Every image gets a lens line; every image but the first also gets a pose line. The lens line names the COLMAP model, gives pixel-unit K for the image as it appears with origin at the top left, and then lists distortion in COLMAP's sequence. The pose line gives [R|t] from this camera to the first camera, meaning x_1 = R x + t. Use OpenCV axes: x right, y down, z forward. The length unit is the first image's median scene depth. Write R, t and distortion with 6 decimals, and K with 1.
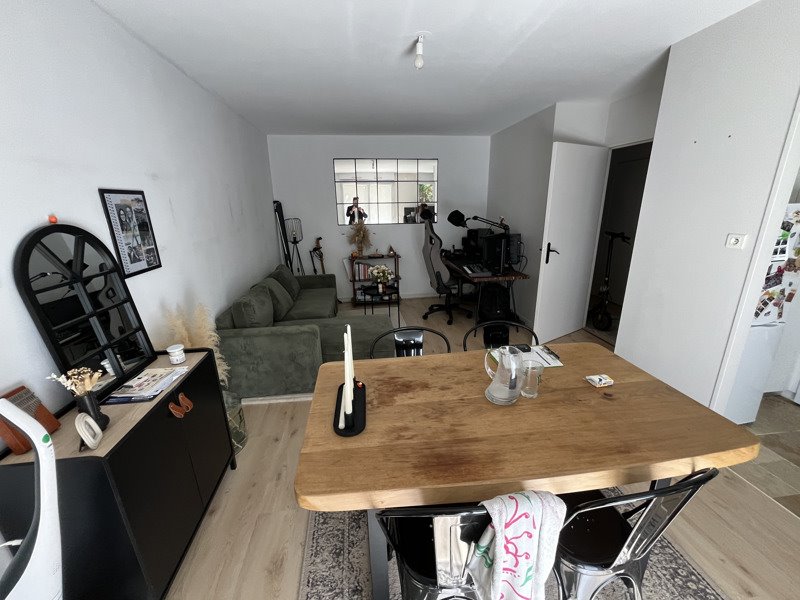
lens RADIAL K [[323.0, 0, 400.0], [0, 323.0, 299.4], [0, 0, 1]] dist [0.000105, 0.000239]
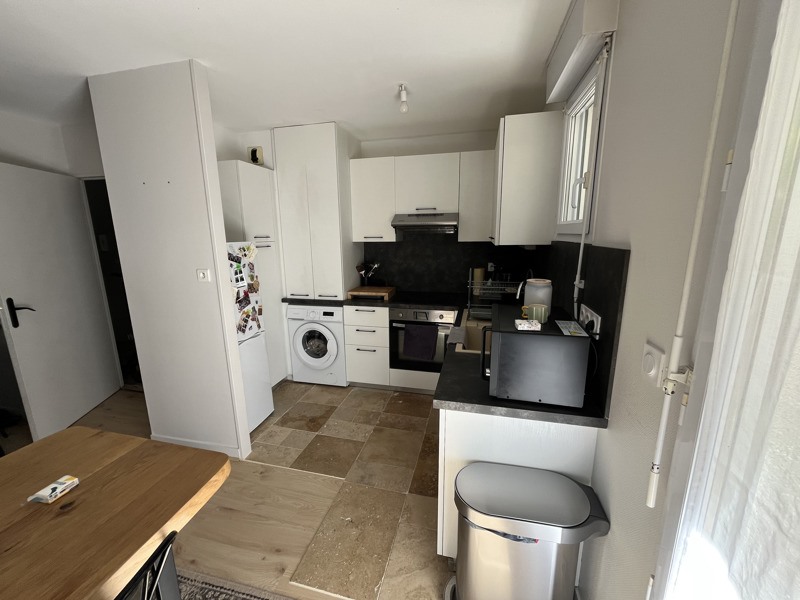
lens RADIAL K [[323.0, 0, 400.6], [0, 323.0, 299.2], [0, 0, 1]] dist [0.000105, 0.000239]
pose [[0.359552, -0.171942, 0.917147, 0.231528], [0.267615, 0.960589, 0.075172, -0.001025], [-0.893926, 0.218414, 0.391396, -0.032742]]
